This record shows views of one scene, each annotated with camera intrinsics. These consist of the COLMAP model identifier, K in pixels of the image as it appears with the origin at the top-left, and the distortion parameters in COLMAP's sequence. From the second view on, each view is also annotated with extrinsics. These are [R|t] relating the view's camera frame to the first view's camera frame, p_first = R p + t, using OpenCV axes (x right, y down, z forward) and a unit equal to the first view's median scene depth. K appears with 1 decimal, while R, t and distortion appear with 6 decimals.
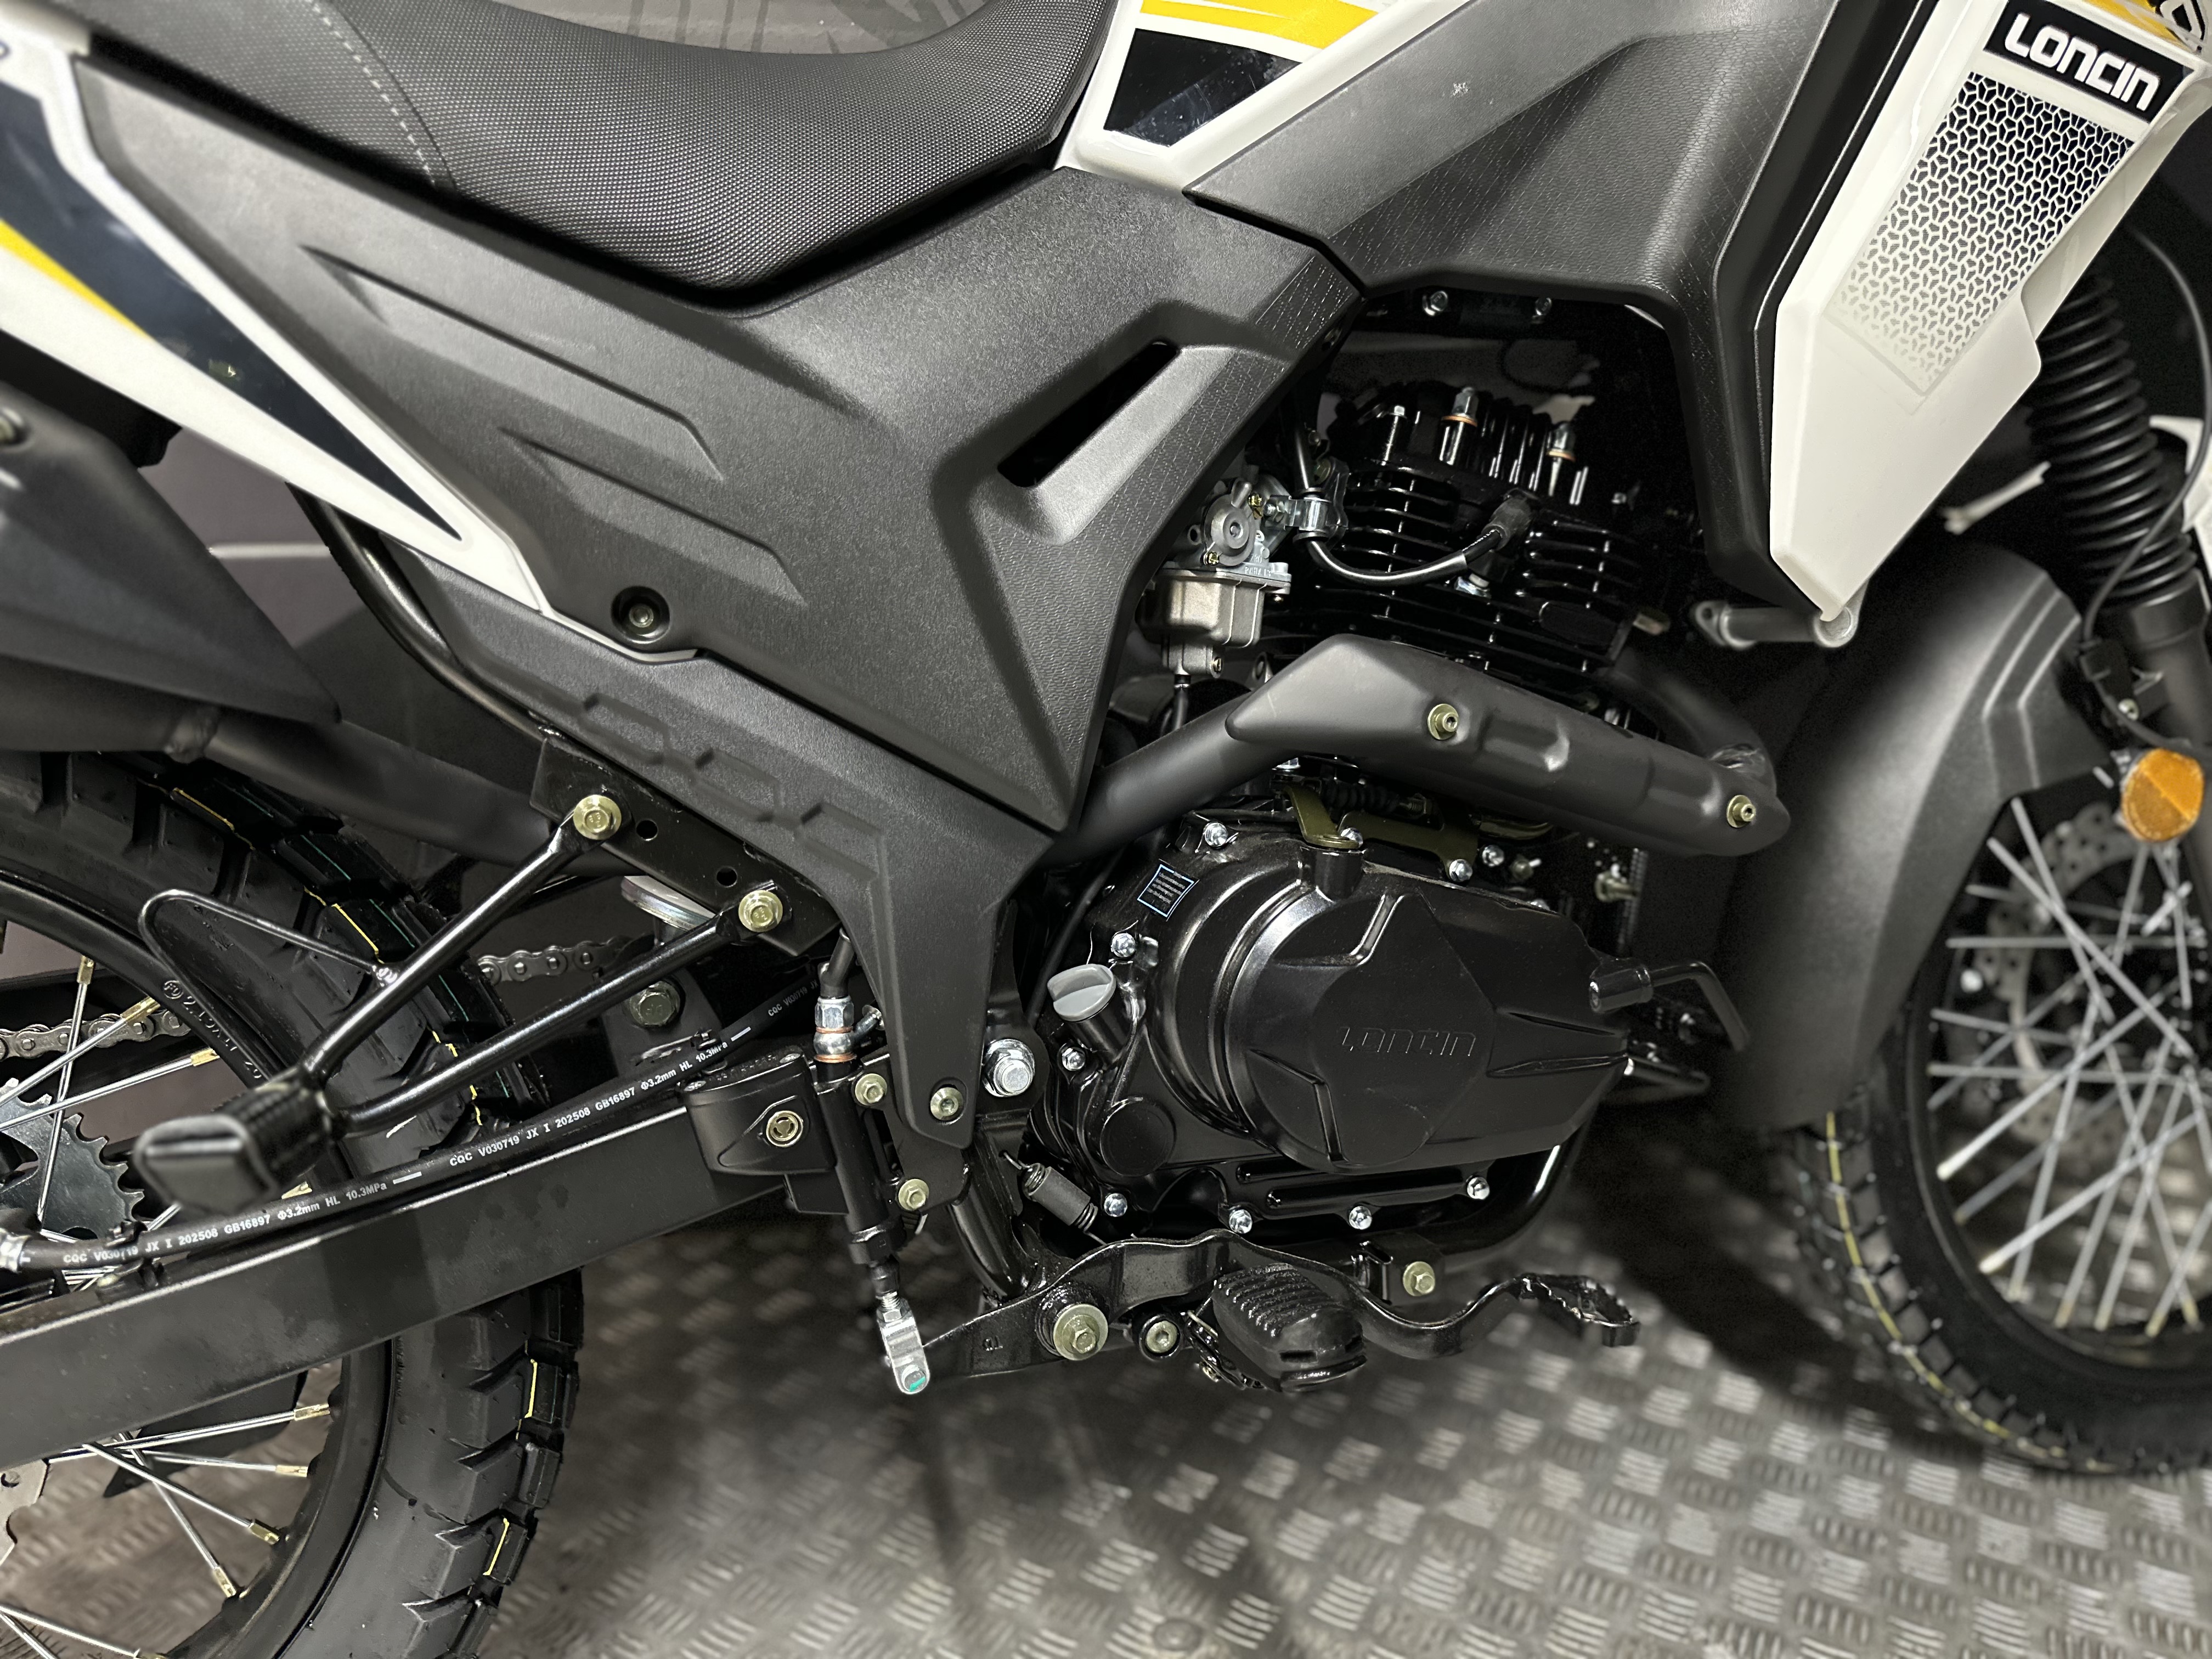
lens RADIAL K [[1584.9, 0, 1103.8], [0, 1584.9, 842.8], [0, 0, 1]] dist [0.057374, -0.081031]
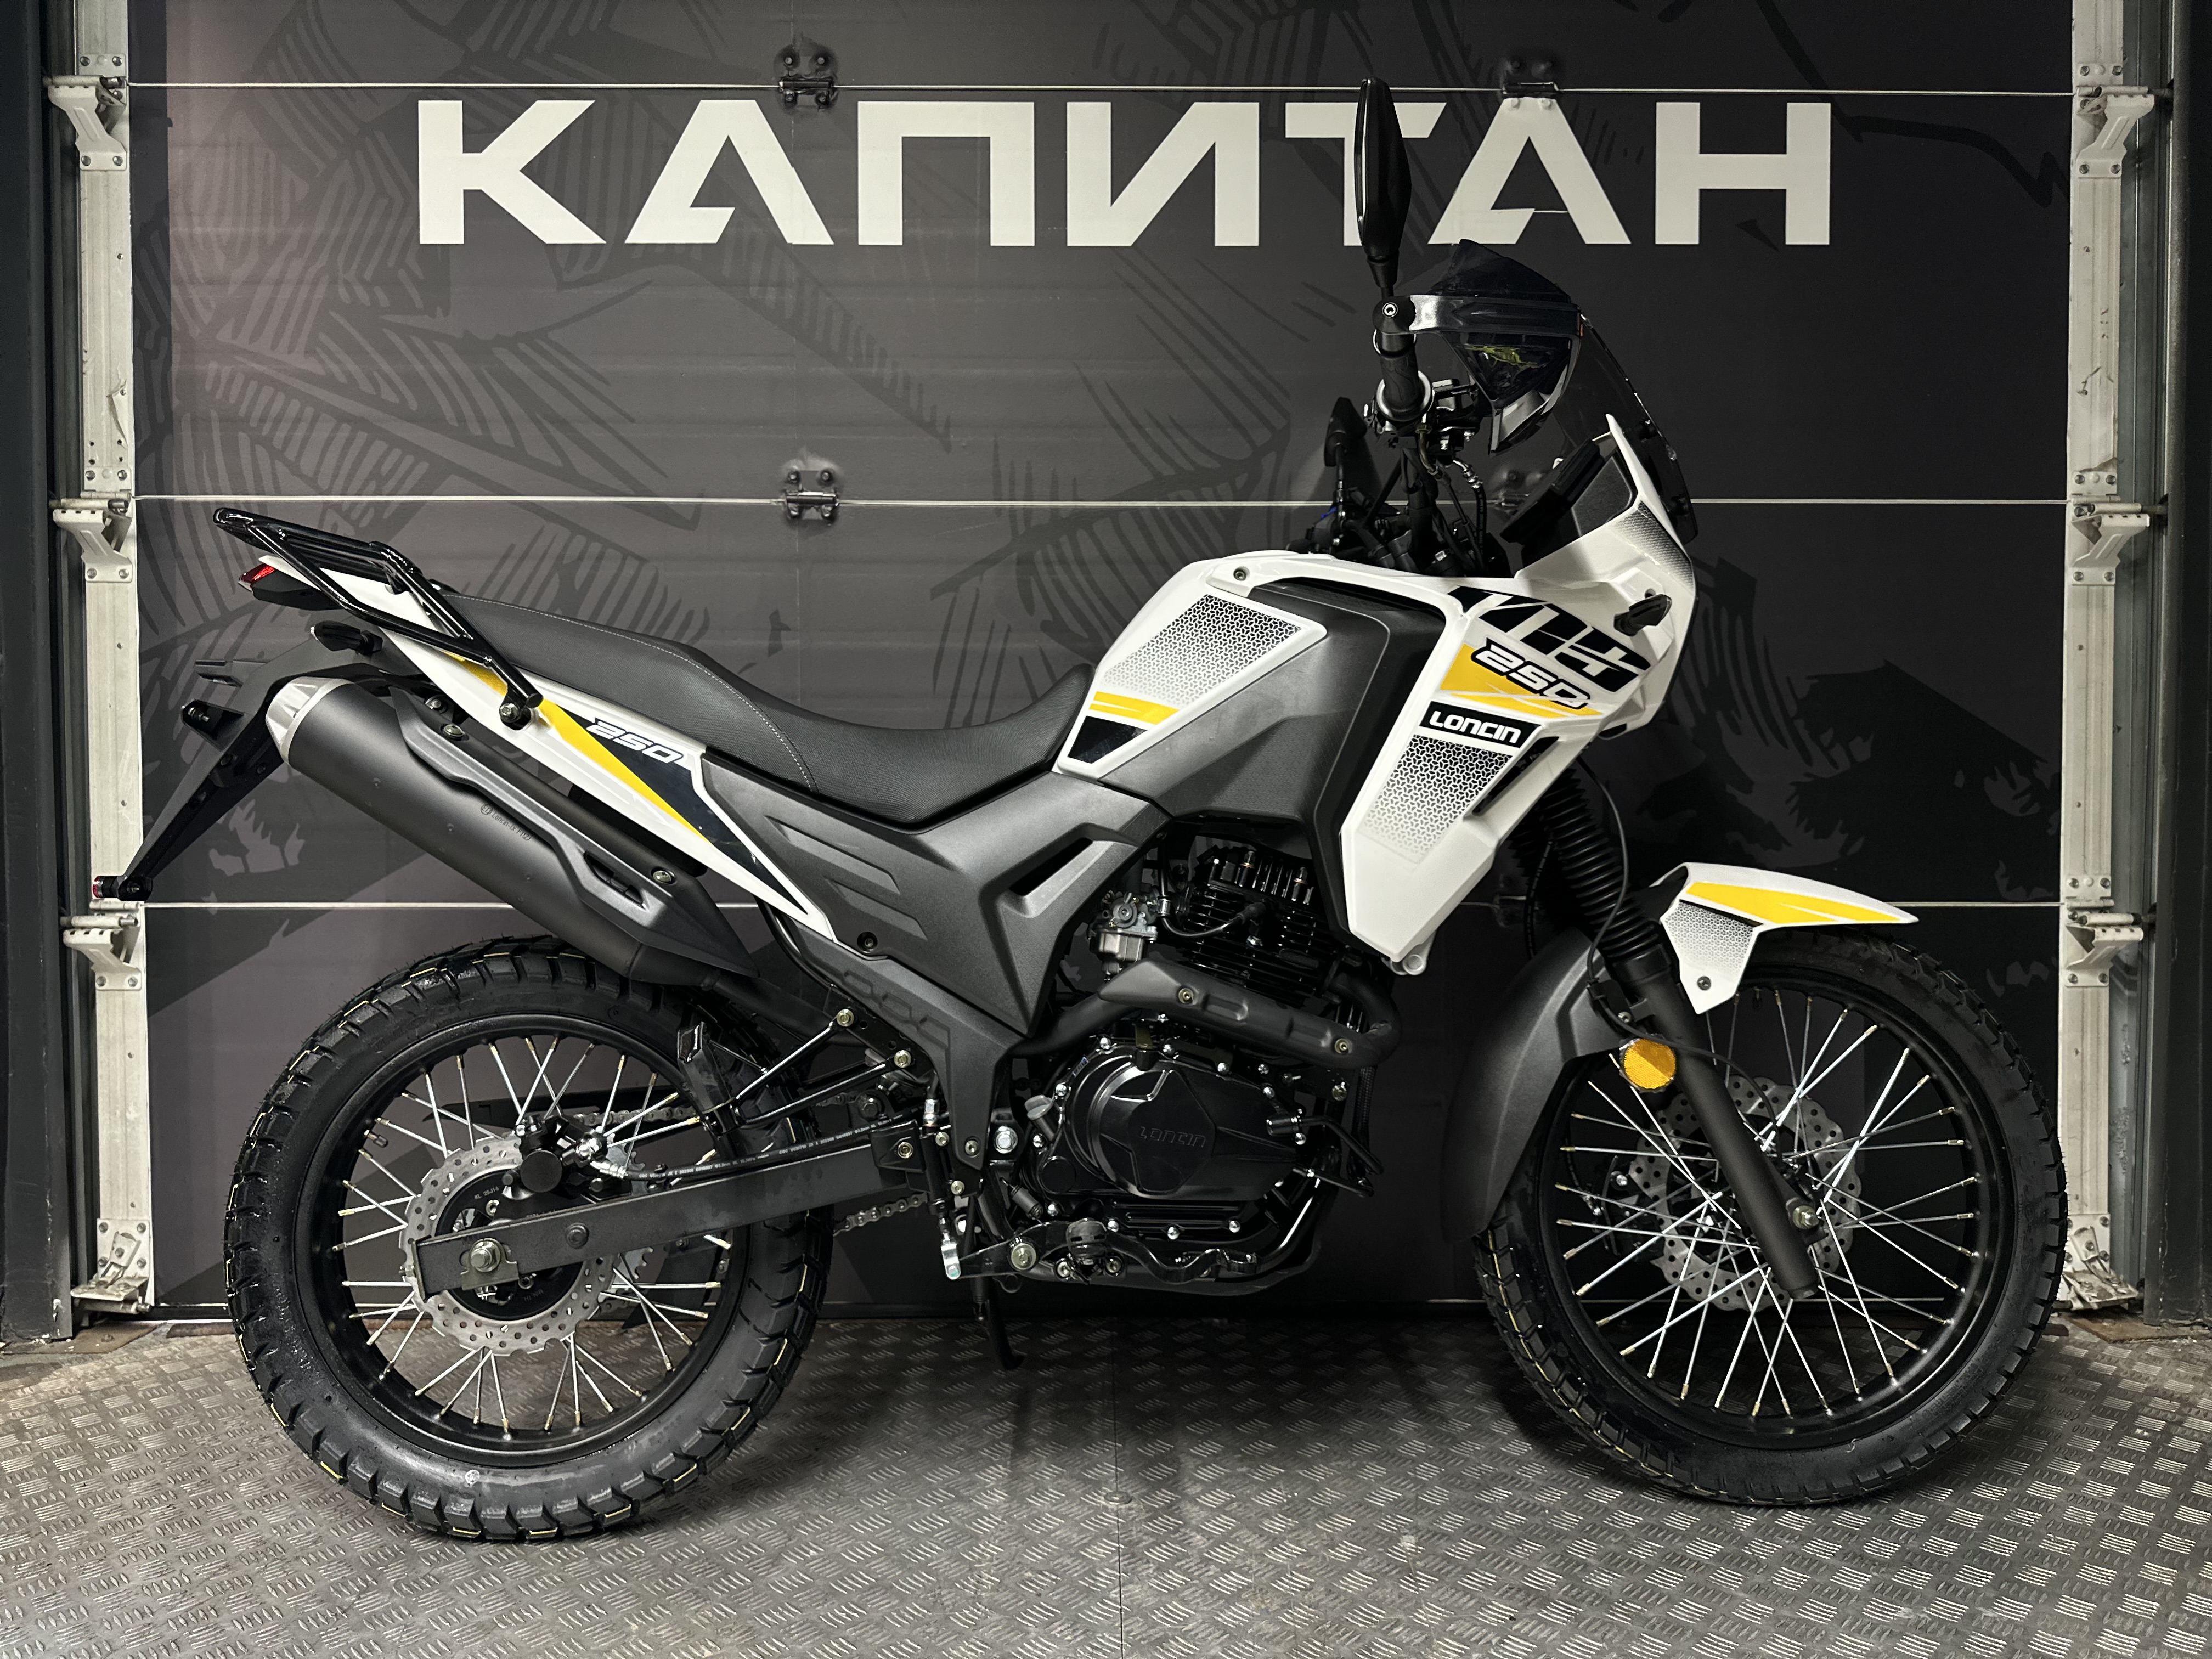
lens RADIAL K [[1576.2, 0, 1106.0], [0, 1576.2, 829.5], [0, 0, 1]] dist [0.099130, -0.001143]
pose [[0.969651, 0.013165, -0.244137, 0.663620], [-0.065981, 0.975590, -0.209454, 0.180417], [0.235420, 0.219206, 0.946851, -1.302681]]
